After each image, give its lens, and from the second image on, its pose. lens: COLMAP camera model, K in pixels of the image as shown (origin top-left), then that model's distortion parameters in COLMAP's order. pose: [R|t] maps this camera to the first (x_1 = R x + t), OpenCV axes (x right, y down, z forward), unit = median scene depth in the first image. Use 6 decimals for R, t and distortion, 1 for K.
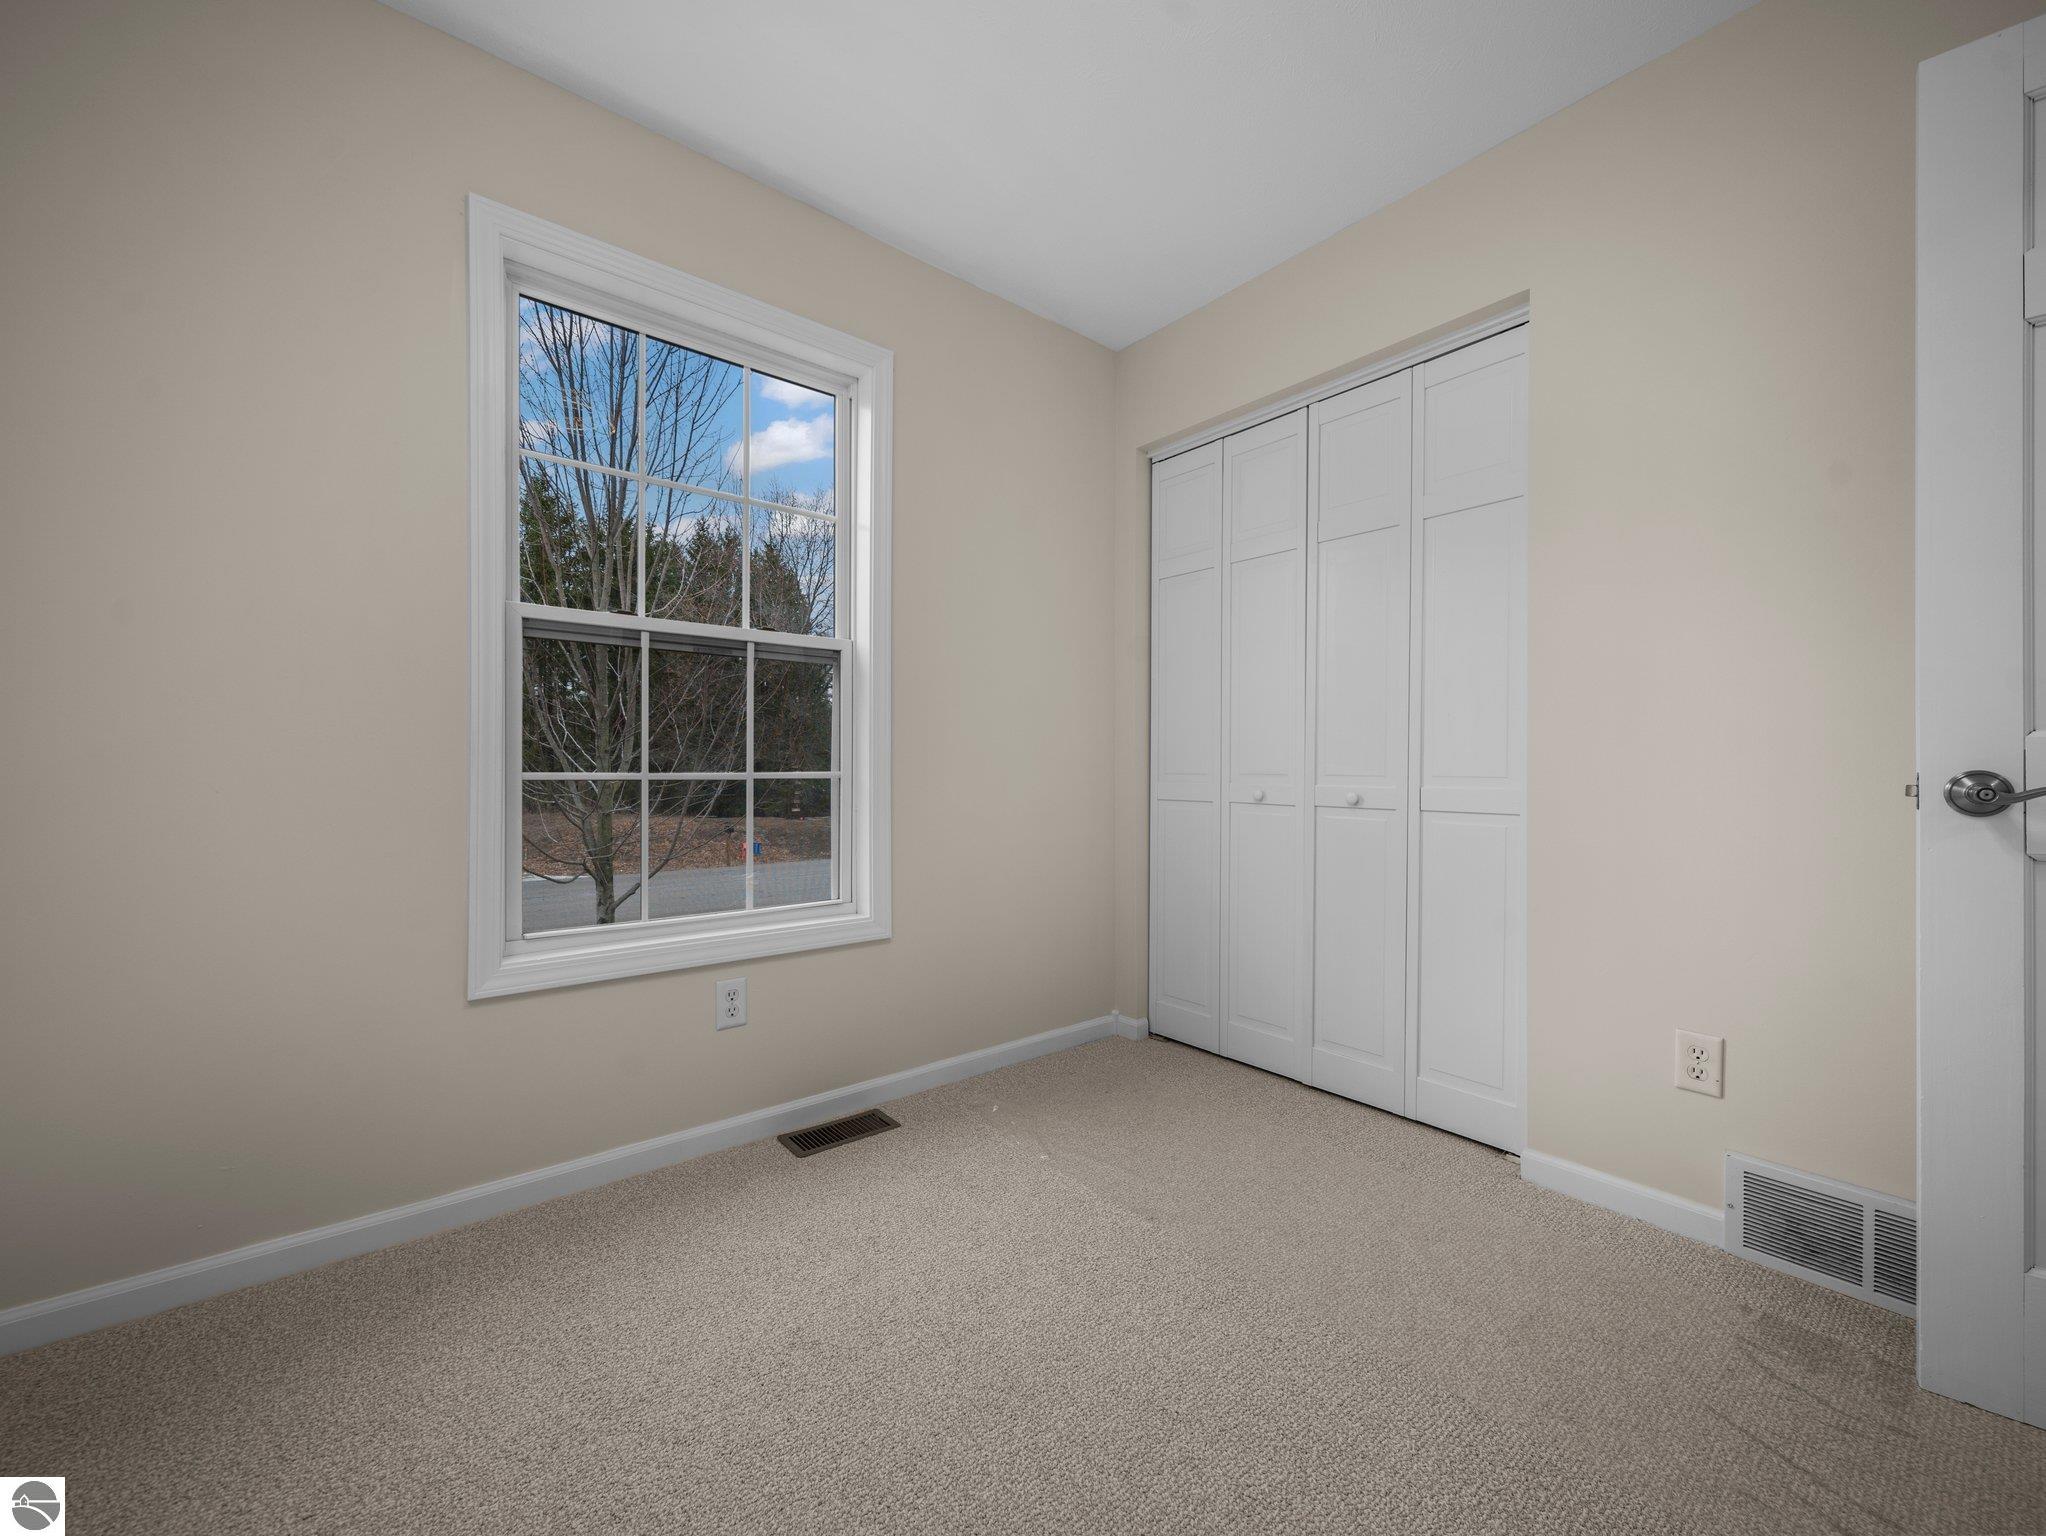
lens RADIAL K [[804.2, 0, 1023.0], [0, 804.2, 768.0], [0, 0, 1]] dist [0.000191, 0.000197]
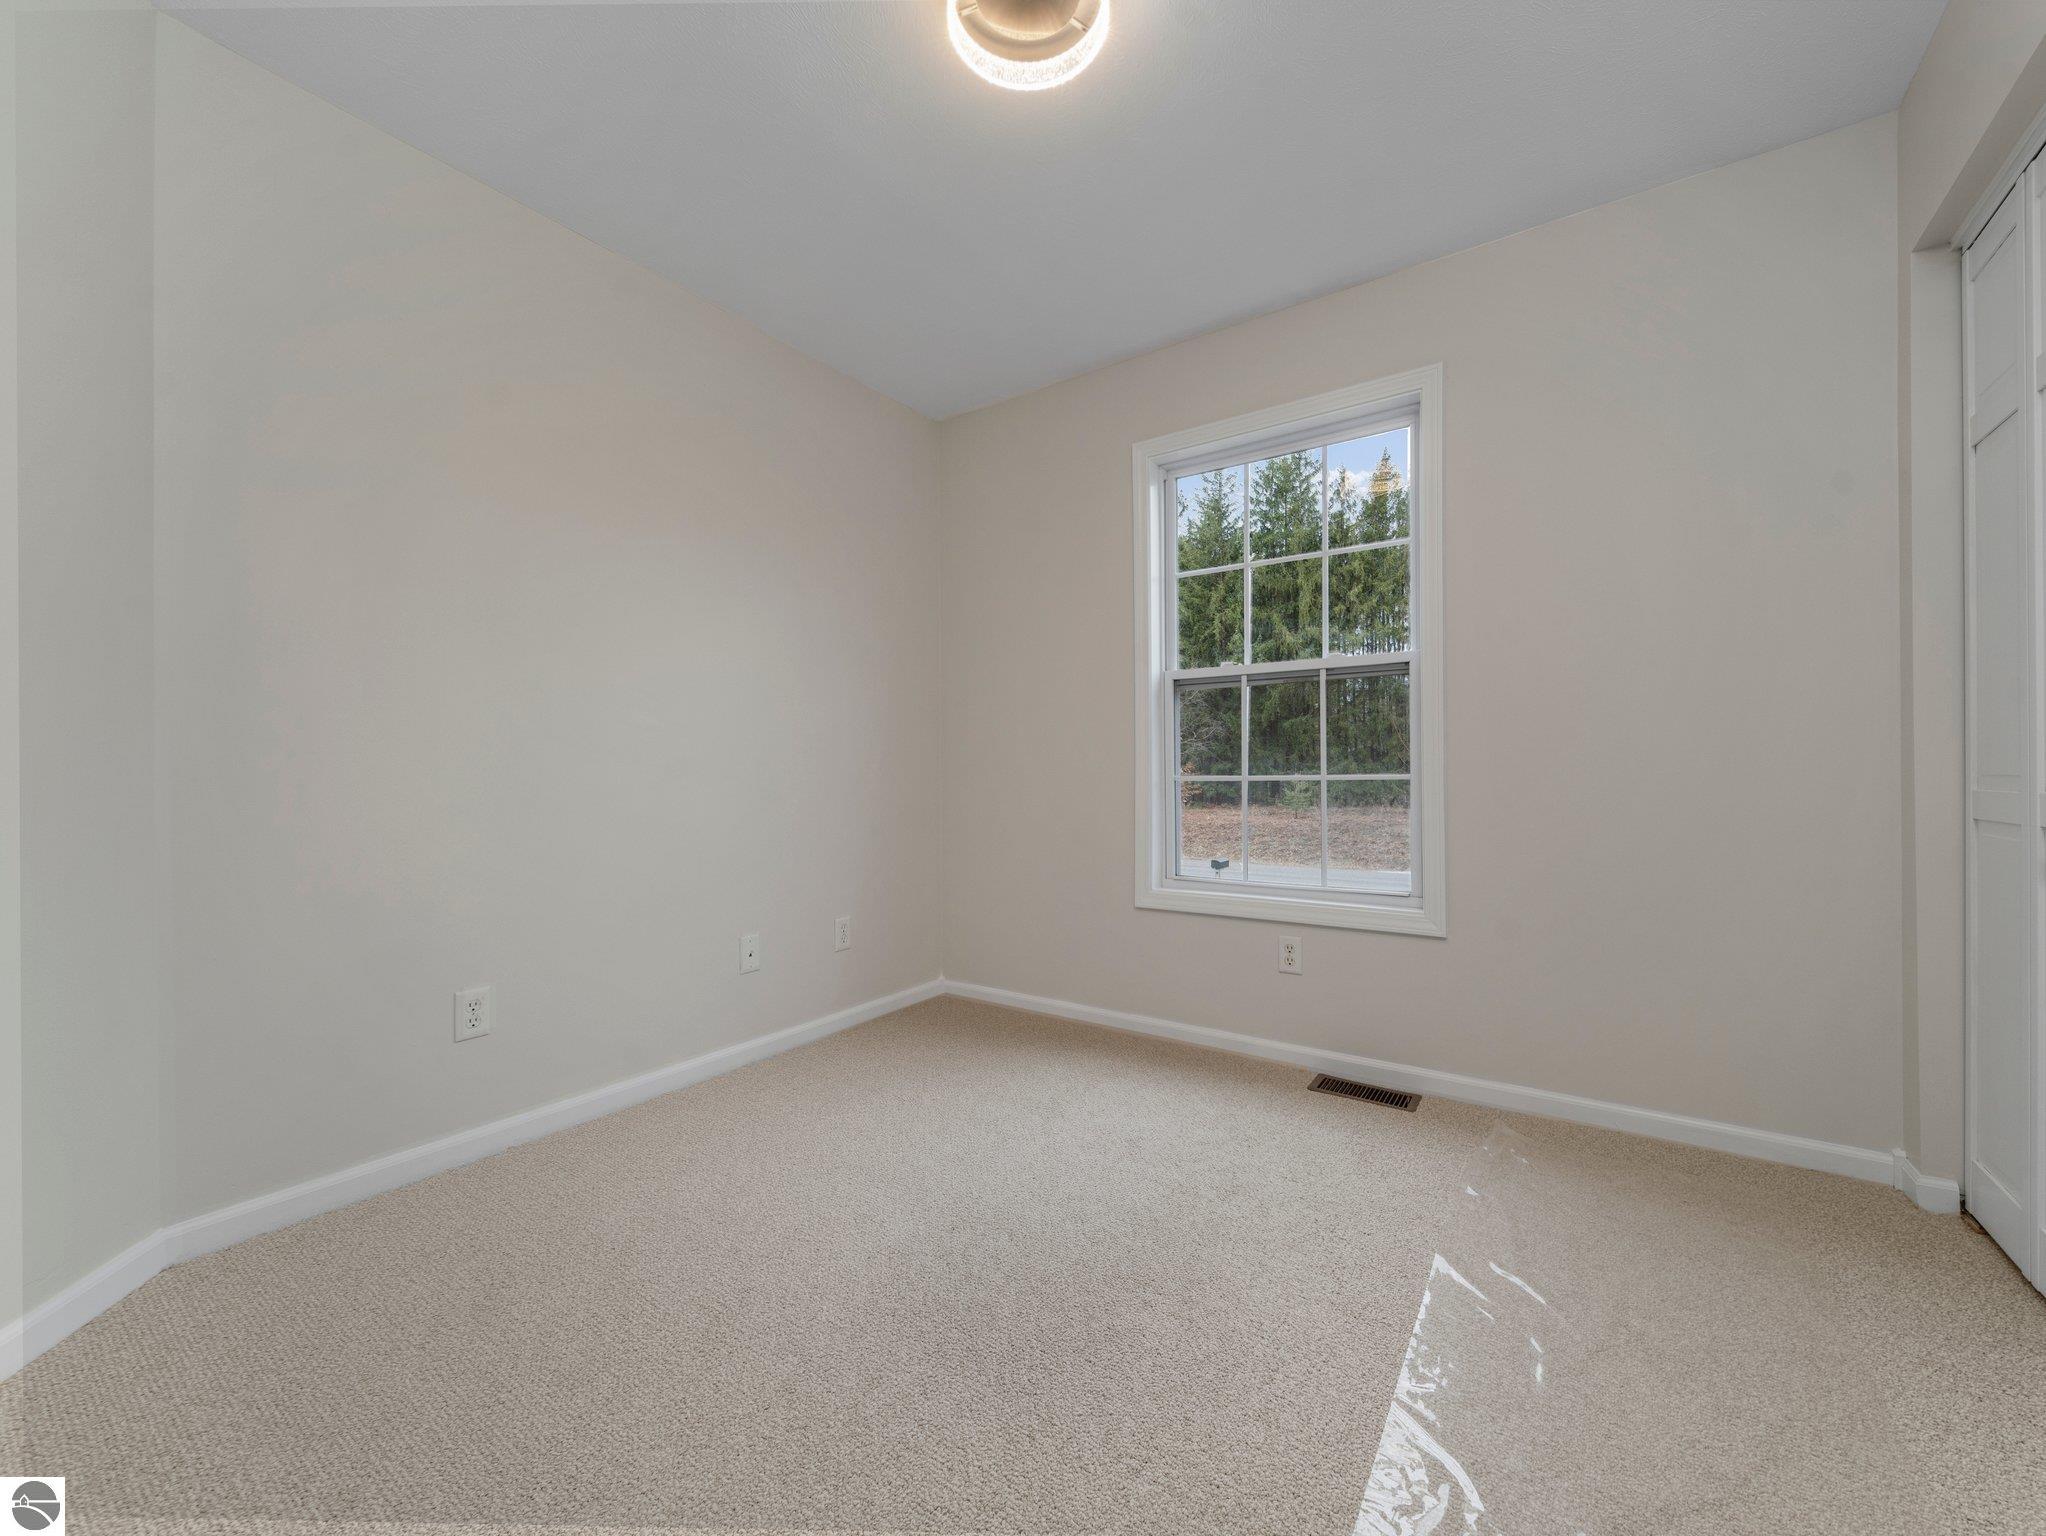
lens RADIAL K [[804.2, 0, 1023.0], [0, 804.2, 768.0], [0, 0, 1]] dist [0.000191, 0.000197]
pose [[0.264757, -0.008818, -0.964275, 0.761567], [0.013509, 0.999894, -0.005434, -0.004999], [0.964221, -0.011588, 0.264848, 0.248444]]
